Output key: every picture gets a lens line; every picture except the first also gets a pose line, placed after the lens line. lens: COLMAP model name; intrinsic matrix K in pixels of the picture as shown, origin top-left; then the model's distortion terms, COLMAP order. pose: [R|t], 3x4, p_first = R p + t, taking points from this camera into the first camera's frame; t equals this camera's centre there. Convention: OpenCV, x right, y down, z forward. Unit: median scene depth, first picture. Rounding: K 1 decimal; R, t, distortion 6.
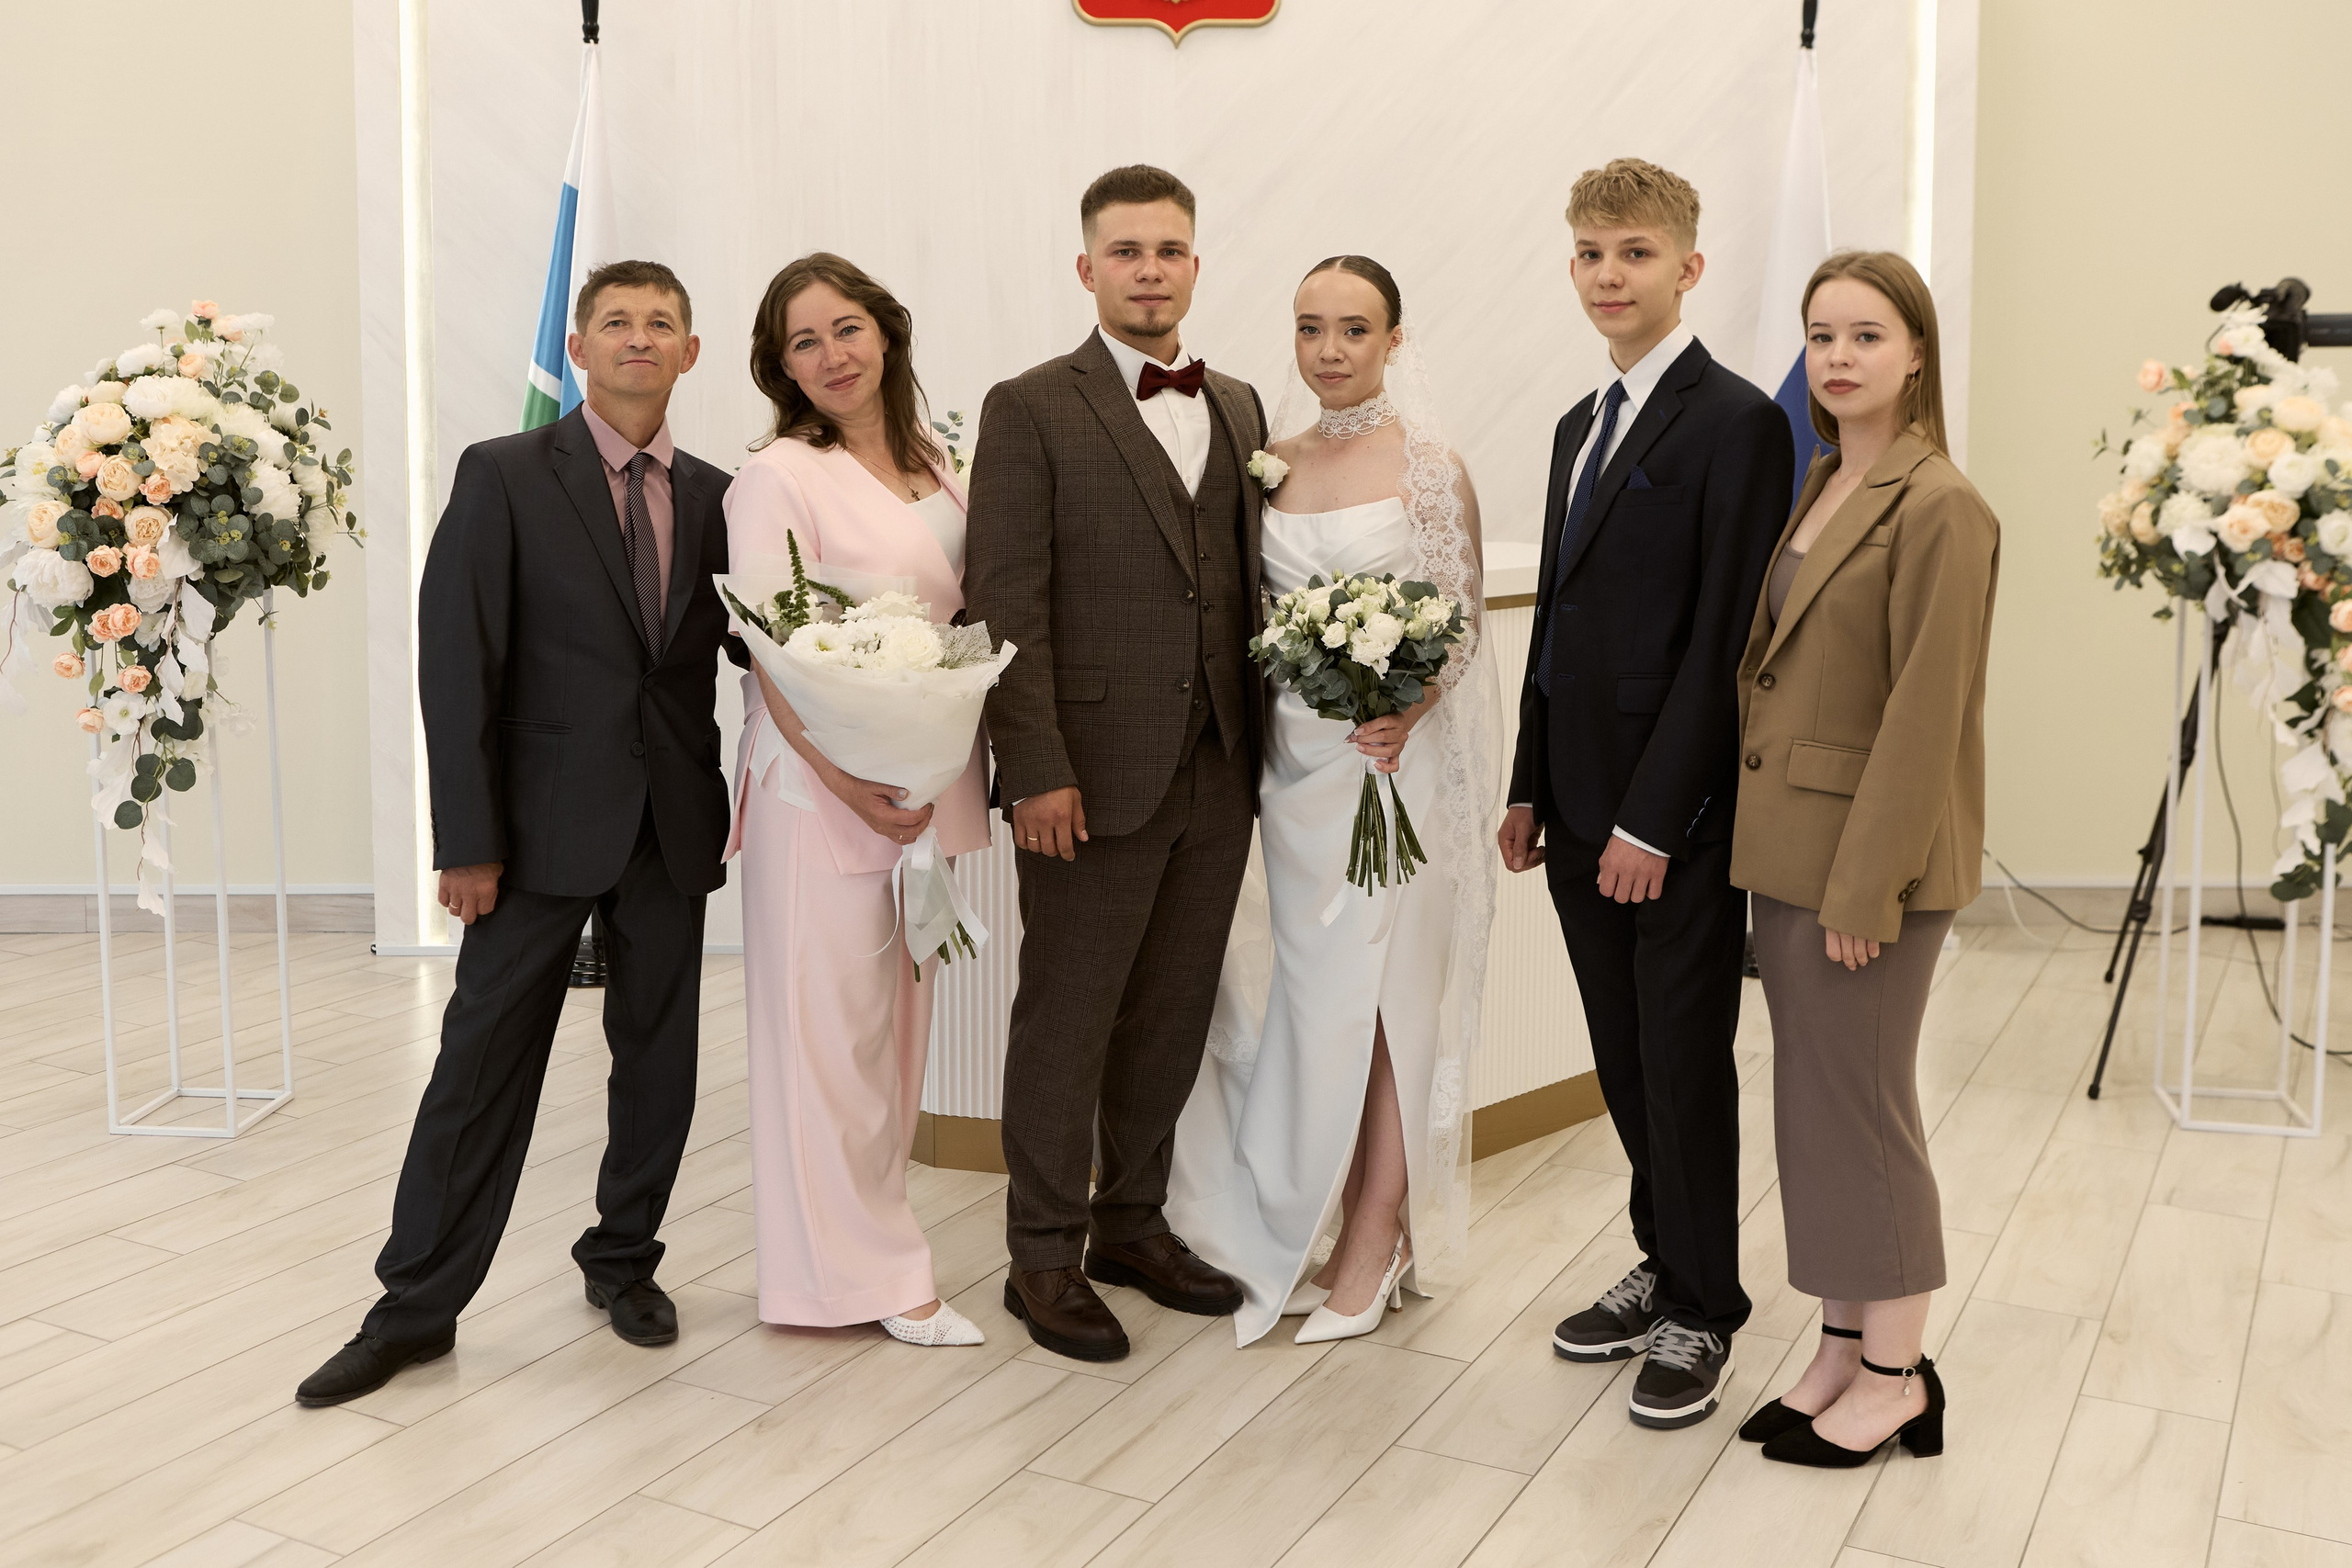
lens RADIAL K [[2683.5, 0, 1168.3], [0, 2683.5, 583.5], [0, 0, 1]] dist [0.000229, 0.008009]
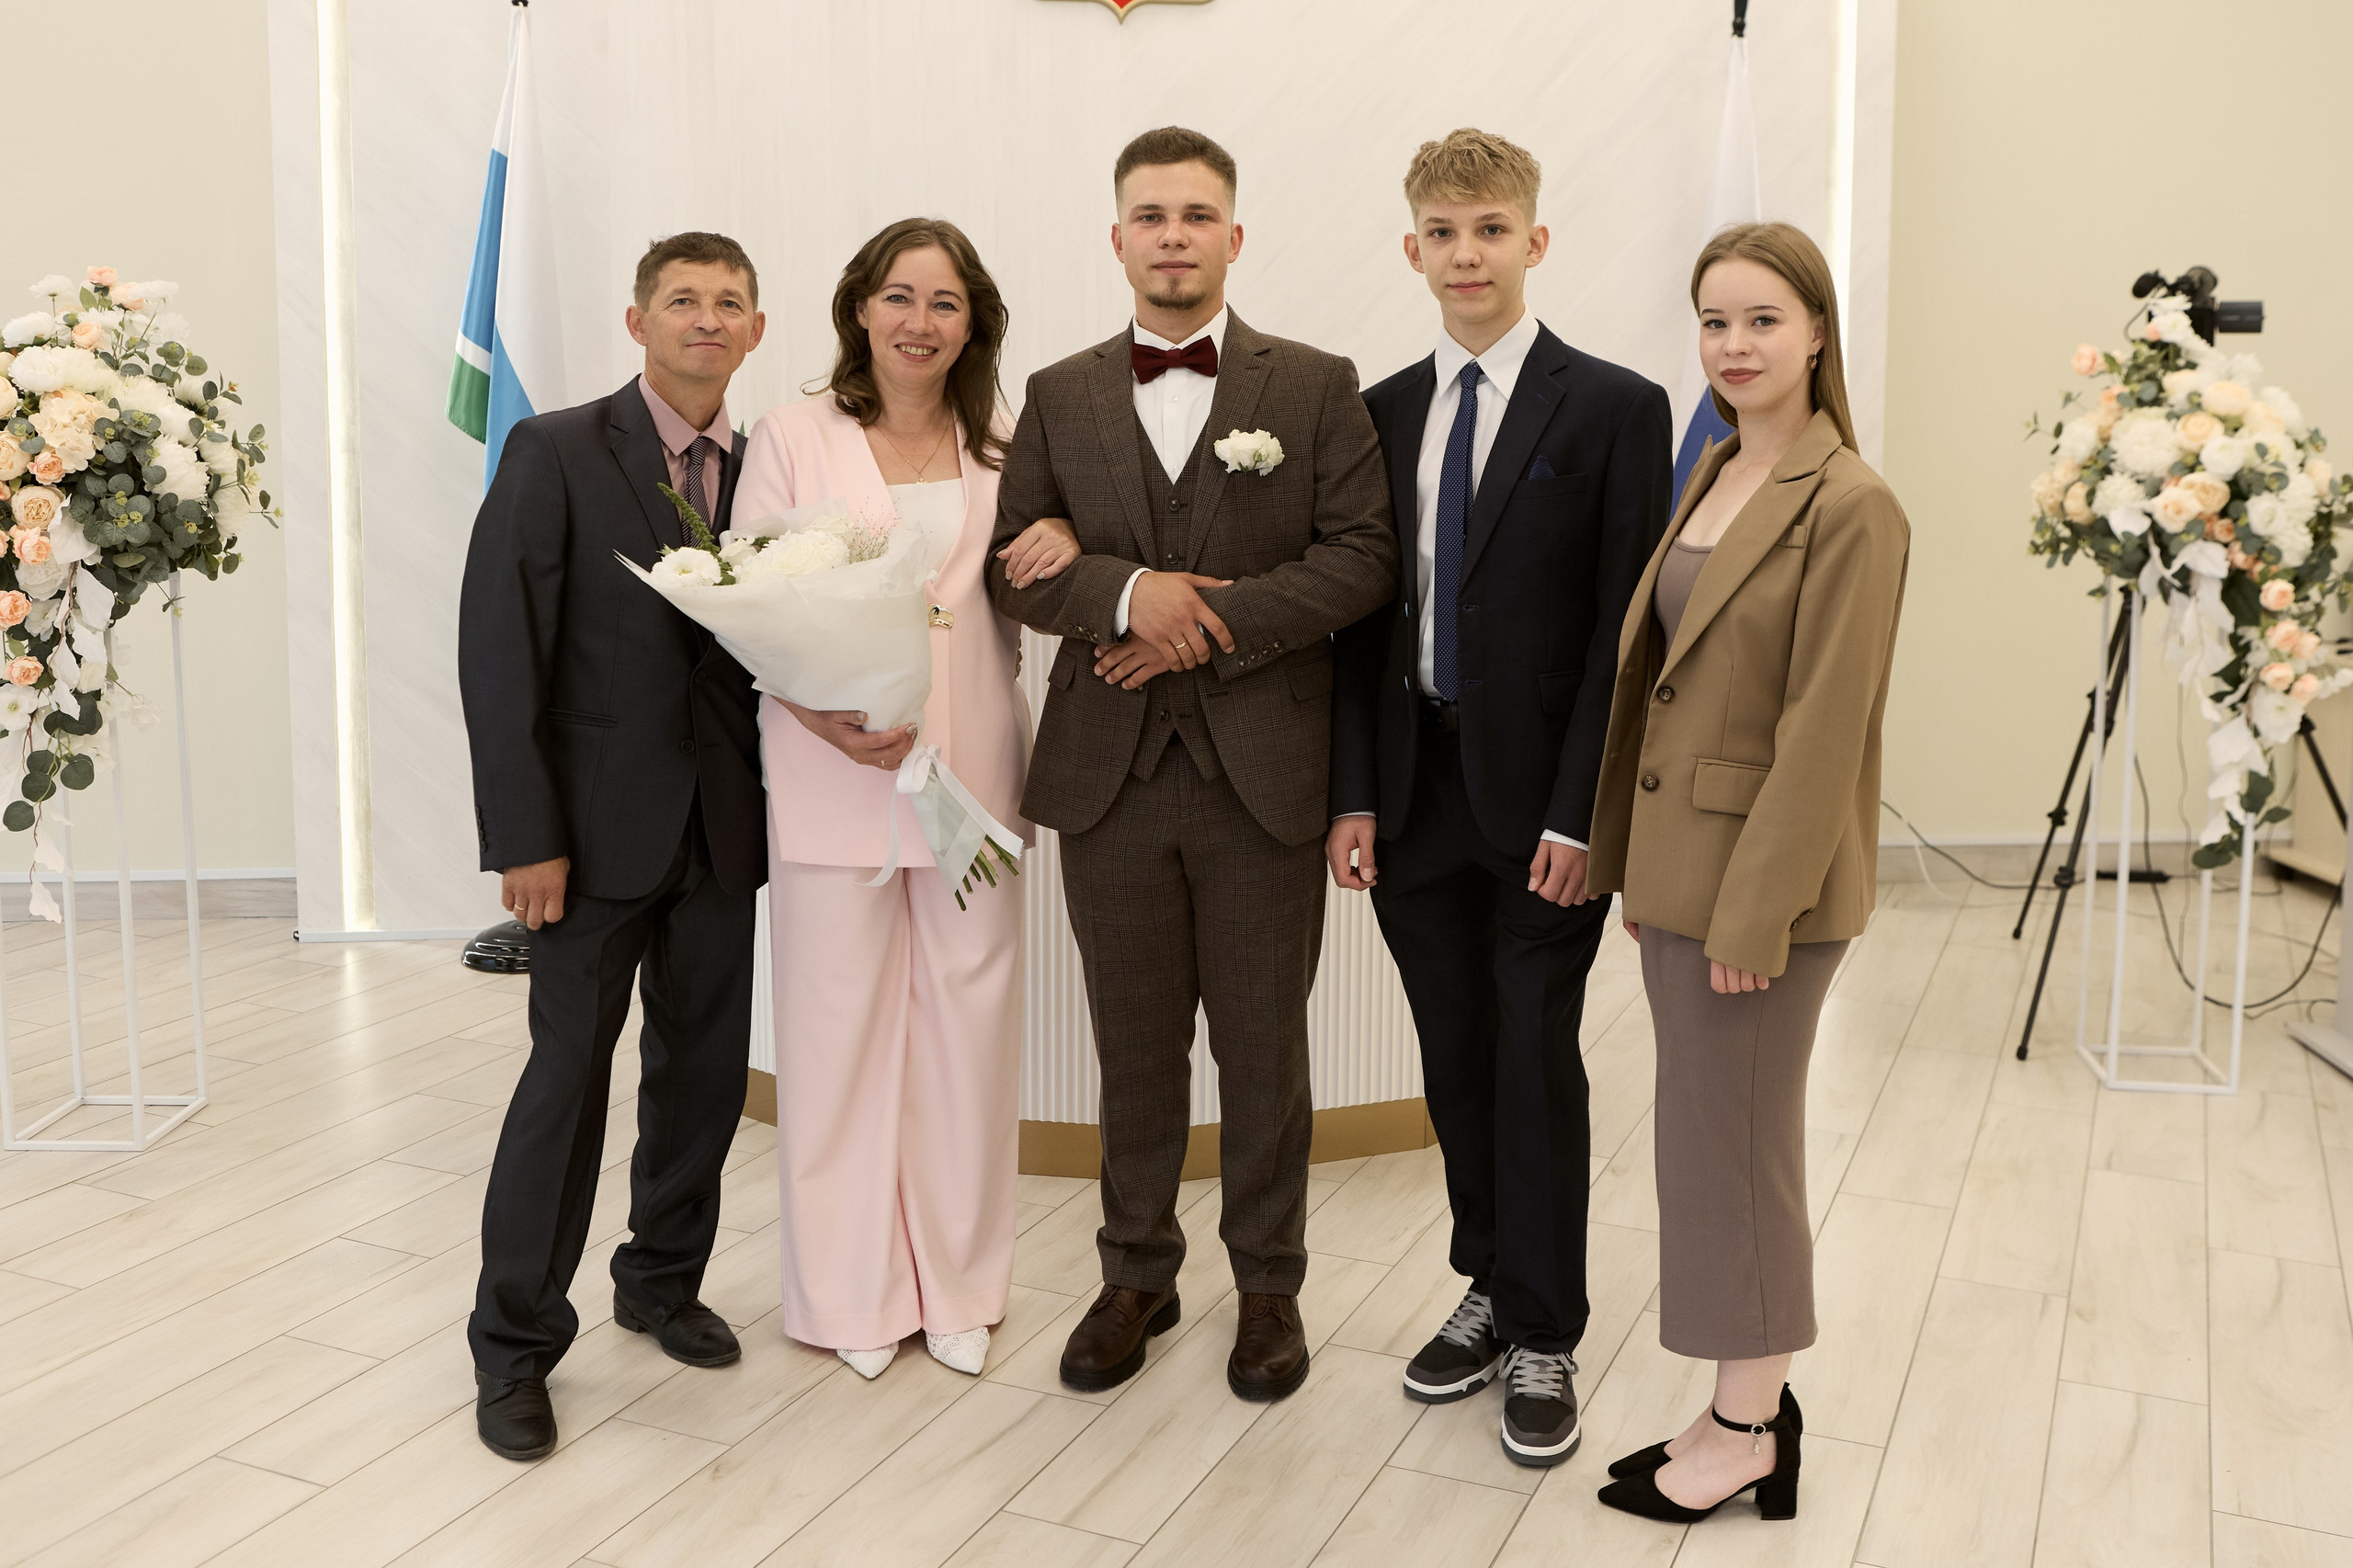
lens RADIAL K [[2424.6, 0, 1312.5], [0, 2424.6, 577.3], [0, 0, 1]] dist [-0.018114, 0.030549]
pose [[0.994506, -0.002739, 0.104641, -0.025449], [0.000918, 0.999847, 0.017447, -0.010900], [-0.104673, -0.017256, 0.994357, 0.110706]]
